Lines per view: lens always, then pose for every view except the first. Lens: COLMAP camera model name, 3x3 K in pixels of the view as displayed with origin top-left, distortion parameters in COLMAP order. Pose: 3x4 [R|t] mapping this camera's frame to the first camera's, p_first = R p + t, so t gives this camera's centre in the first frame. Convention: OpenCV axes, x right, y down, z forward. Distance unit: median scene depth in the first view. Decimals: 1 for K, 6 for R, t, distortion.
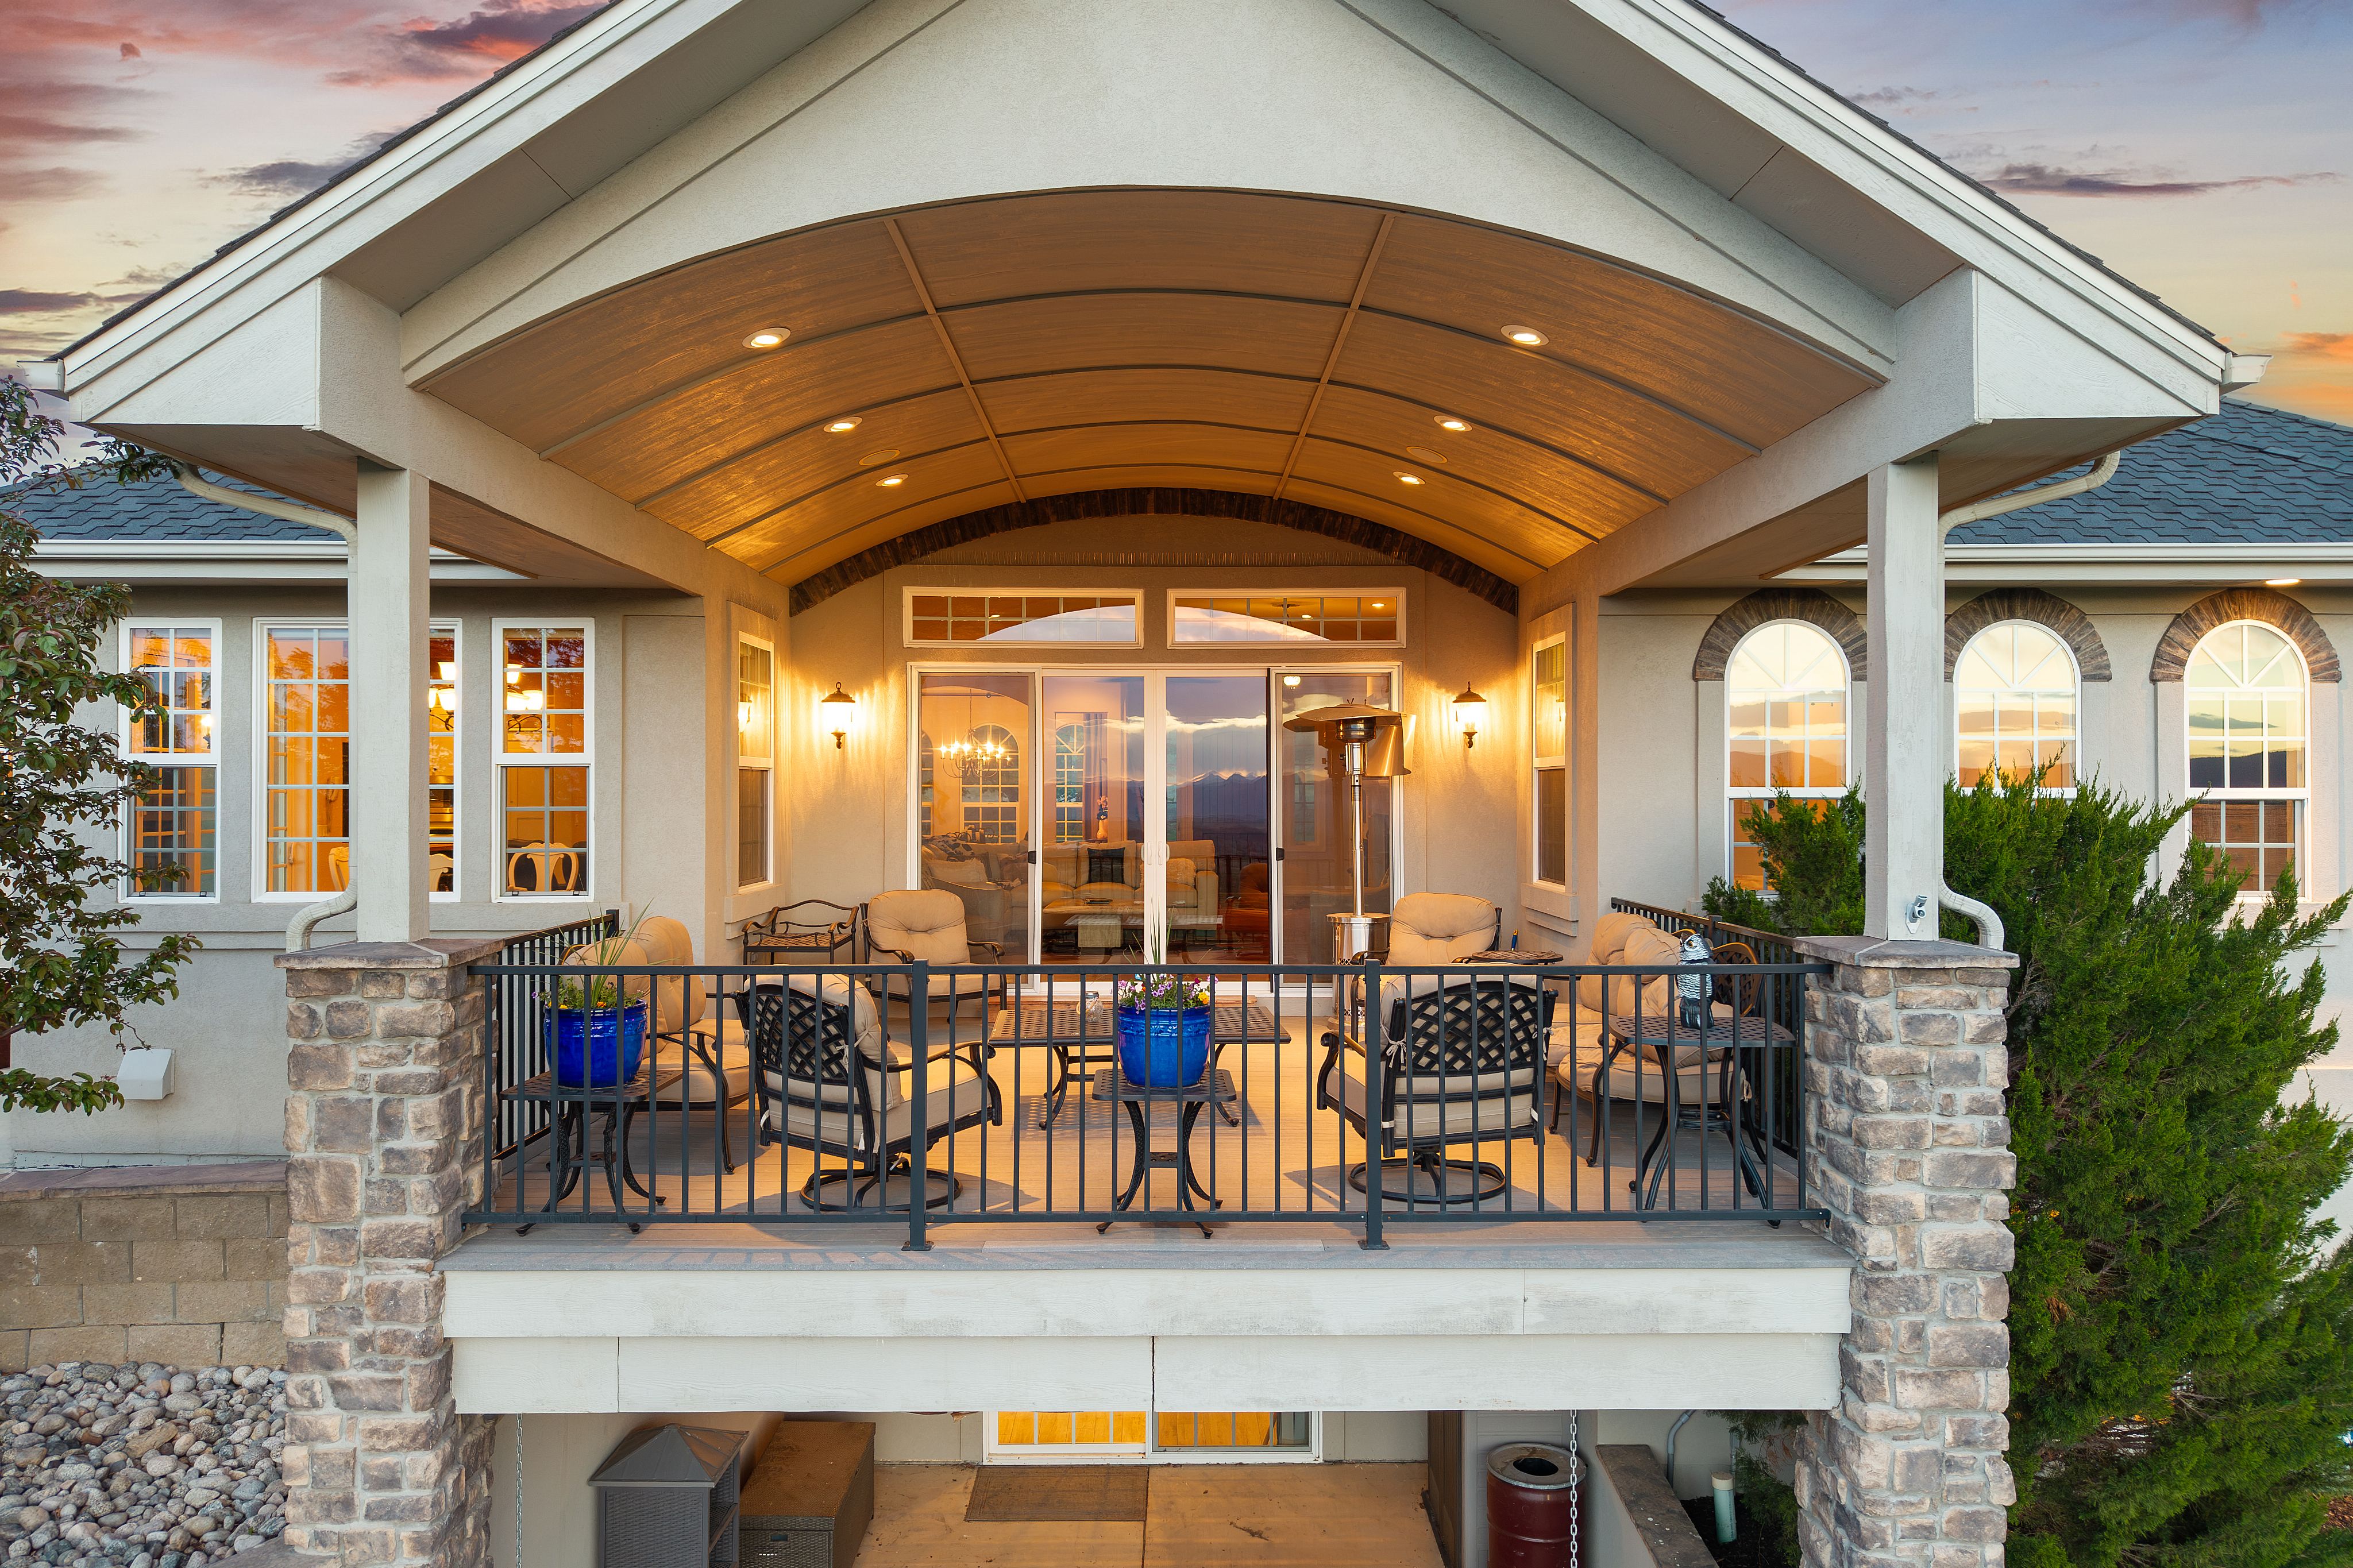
lens RADIAL K [[1584.0, 0, 1176.5], [0, 1584.0, 784.0], [0, 0, 1]] dist [0.001793, -0.001480]
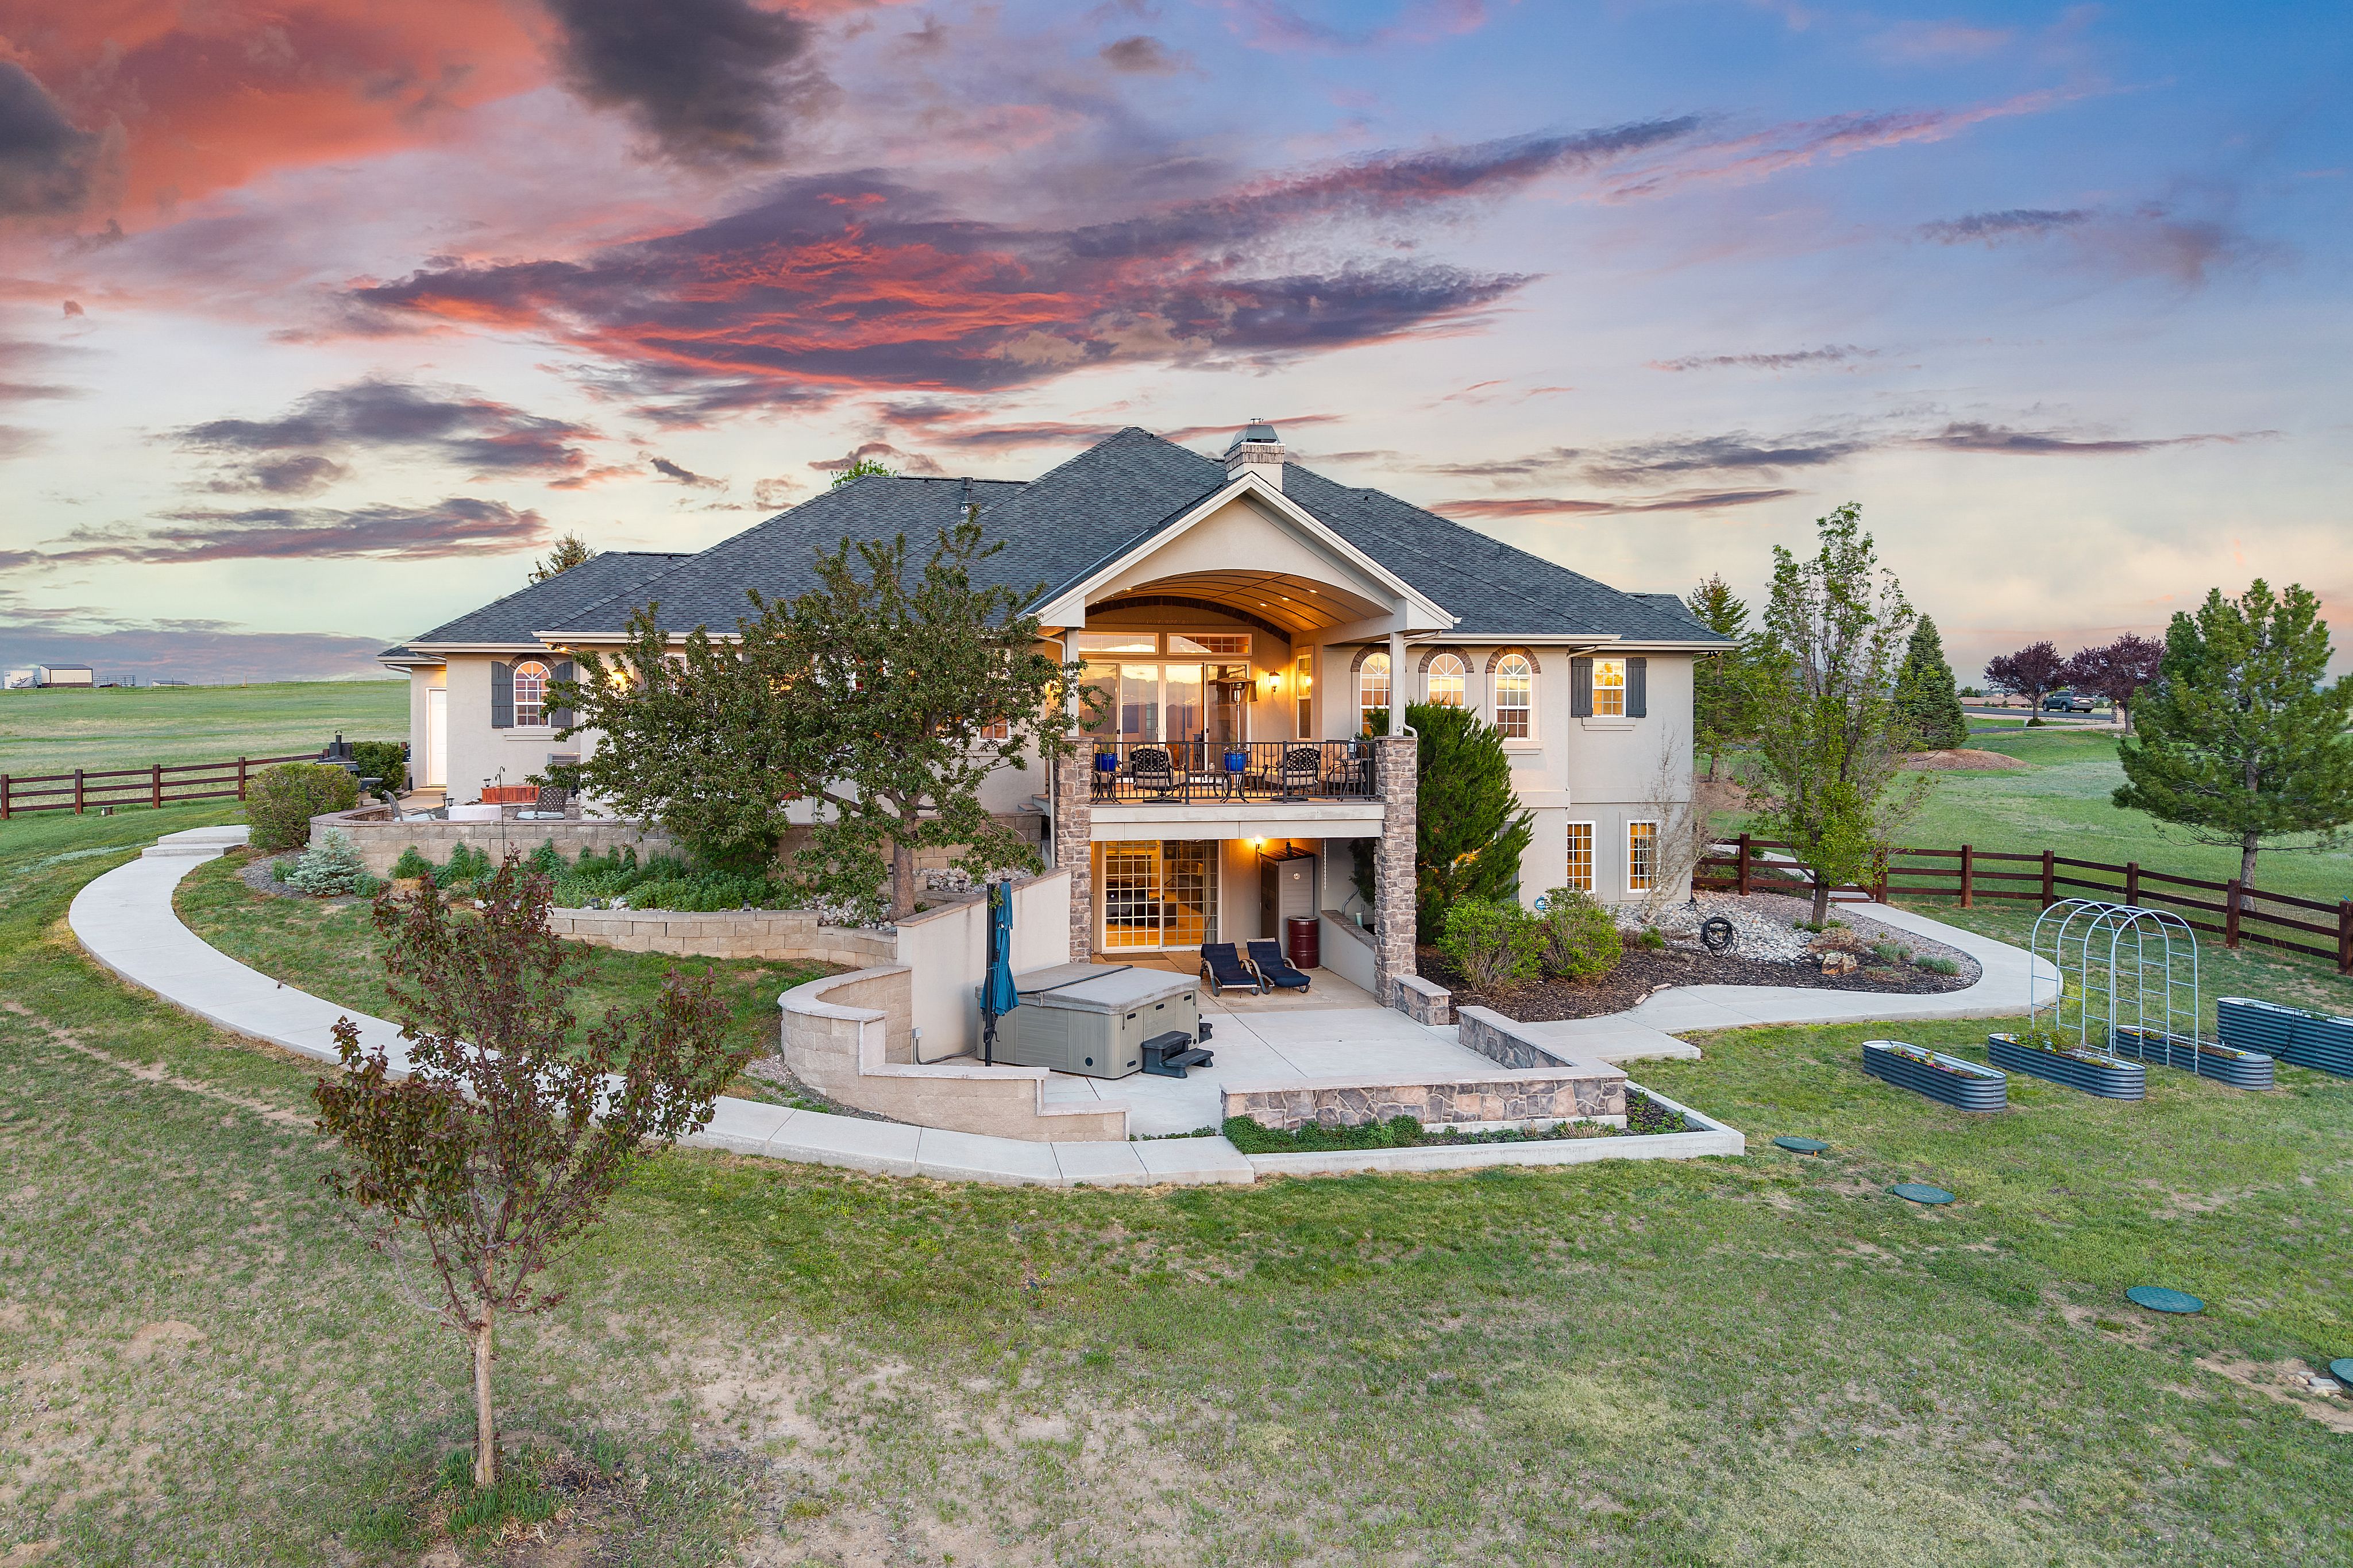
lens RADIAL K [[1602.7, 0, 1166.0], [0, 1602.7, 719.8], [0, 0, 1]] dist [0.000115, -0.000408]
pose [[0.978766, 0.001762, 0.204975, -1.193534], [-0.001868, 0.999998, 0.000323, 0.053134], [-0.204974, -0.000699, 0.978767, -3.549456]]
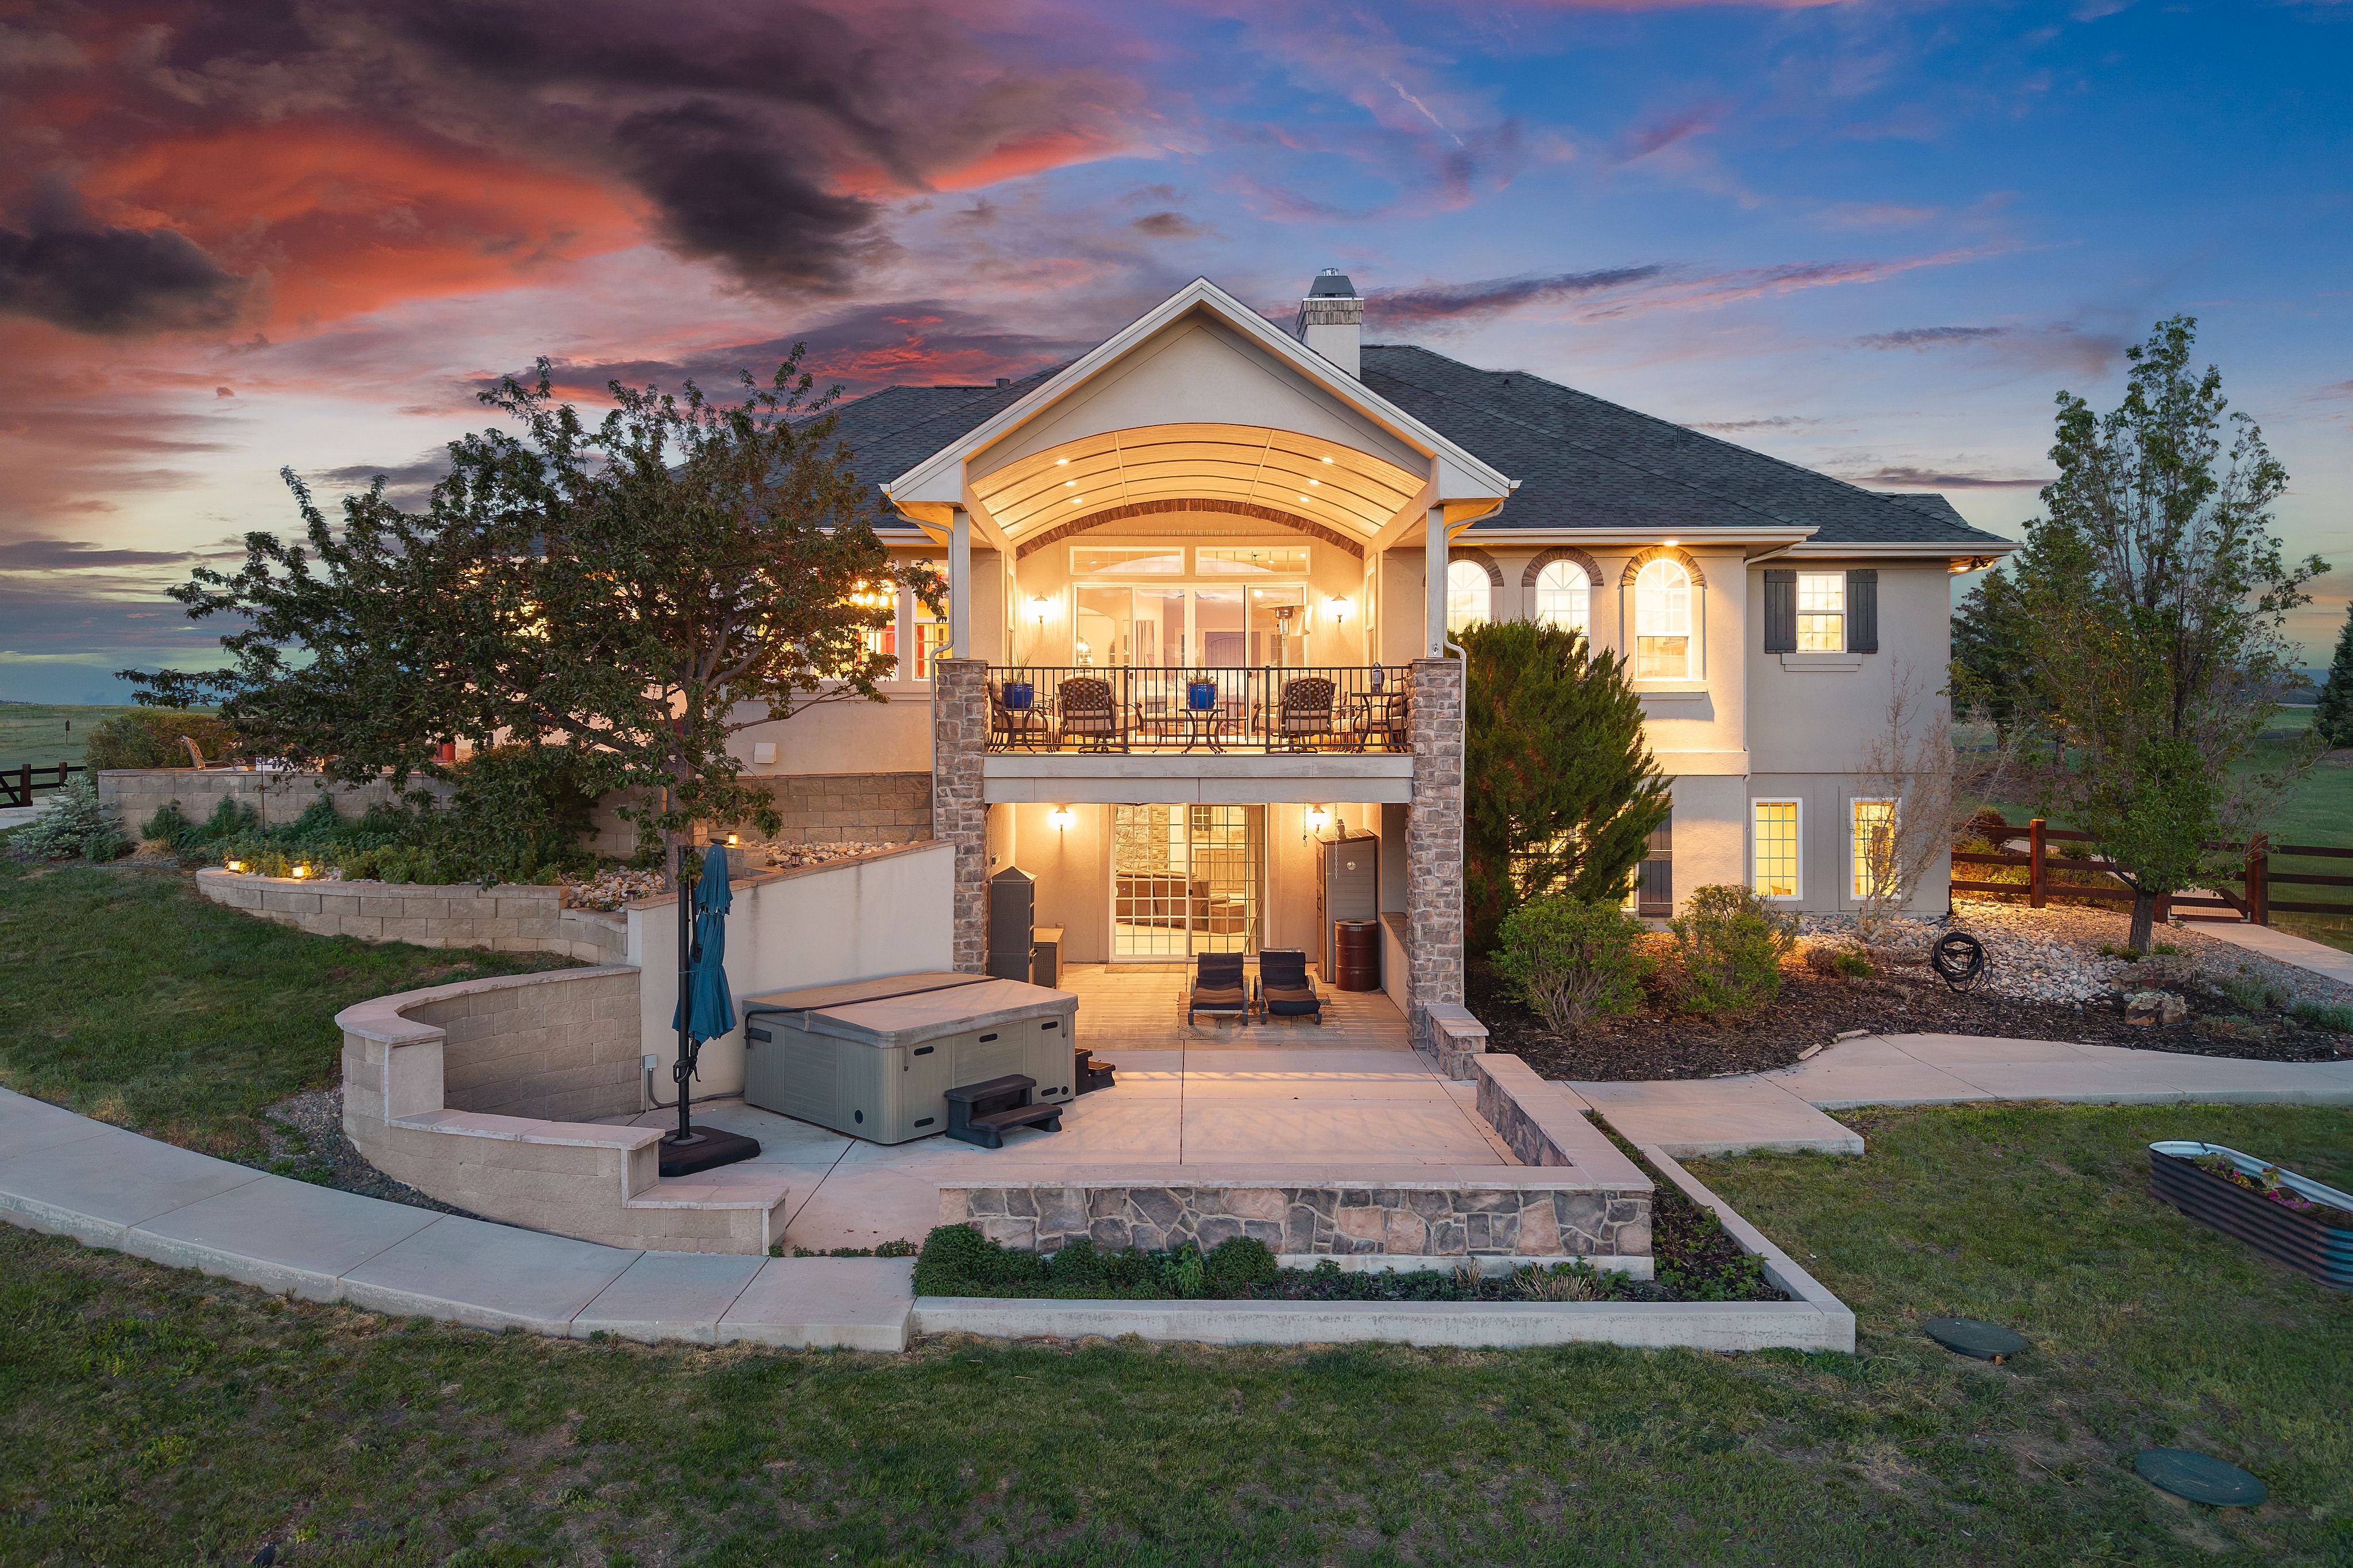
lens RADIAL K [[1602.7, 0, 1166.0], [0, 1602.7, 719.8], [0, 0, 1]] dist [0.000115, -0.000408]
pose [[0.999959, -0.000419, -0.009094, -0.054052], [0.000313, 0.999932, -0.011633, 0.269873], [0.009099, 0.011630, 0.999891, -2.320724]]
